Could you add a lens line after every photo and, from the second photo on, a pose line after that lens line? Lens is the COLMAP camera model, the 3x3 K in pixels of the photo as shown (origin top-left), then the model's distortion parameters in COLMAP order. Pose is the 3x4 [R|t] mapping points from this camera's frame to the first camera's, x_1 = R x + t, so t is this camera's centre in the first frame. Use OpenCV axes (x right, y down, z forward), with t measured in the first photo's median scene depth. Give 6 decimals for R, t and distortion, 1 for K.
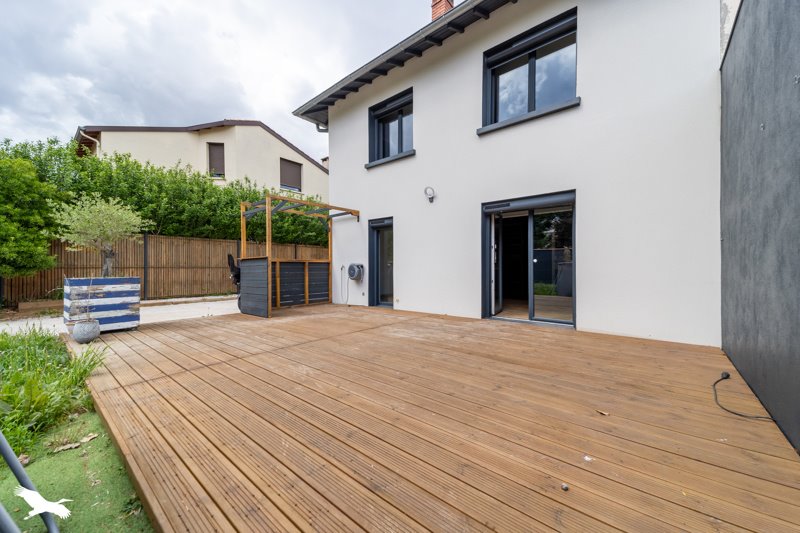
lens RADIAL K [[305.7, 0, 400.0], [0, 305.7, 266.5], [0, 0, 1]] dist [0.000797, 0.000092]
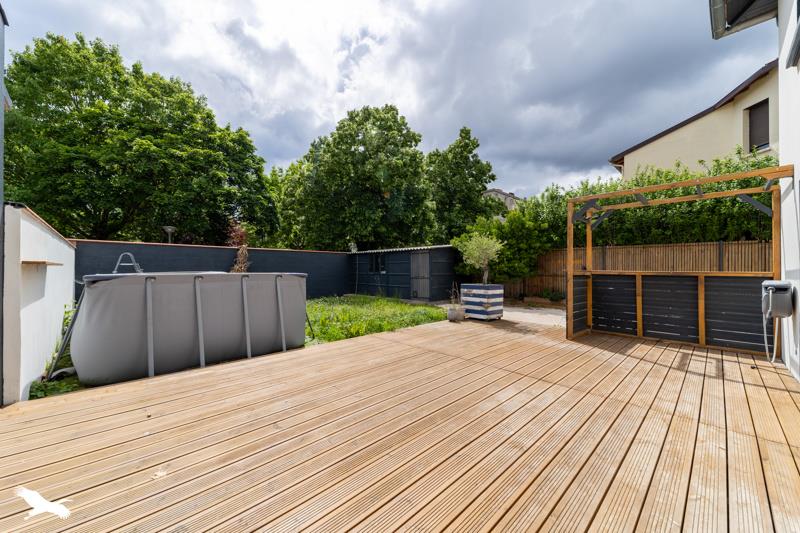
lens RADIAL K [[305.7, 0, 400.0], [0, 305.7, 266.5], [0, 0, 1]] dist [0.000797, 0.000092]
pose [[-0.111748, -0.004199, -0.993728, 0.378690], [-0.005735, 0.999977, -0.003580, -0.028532], [0.993720, 0.005298, -0.111770, 0.464168]]
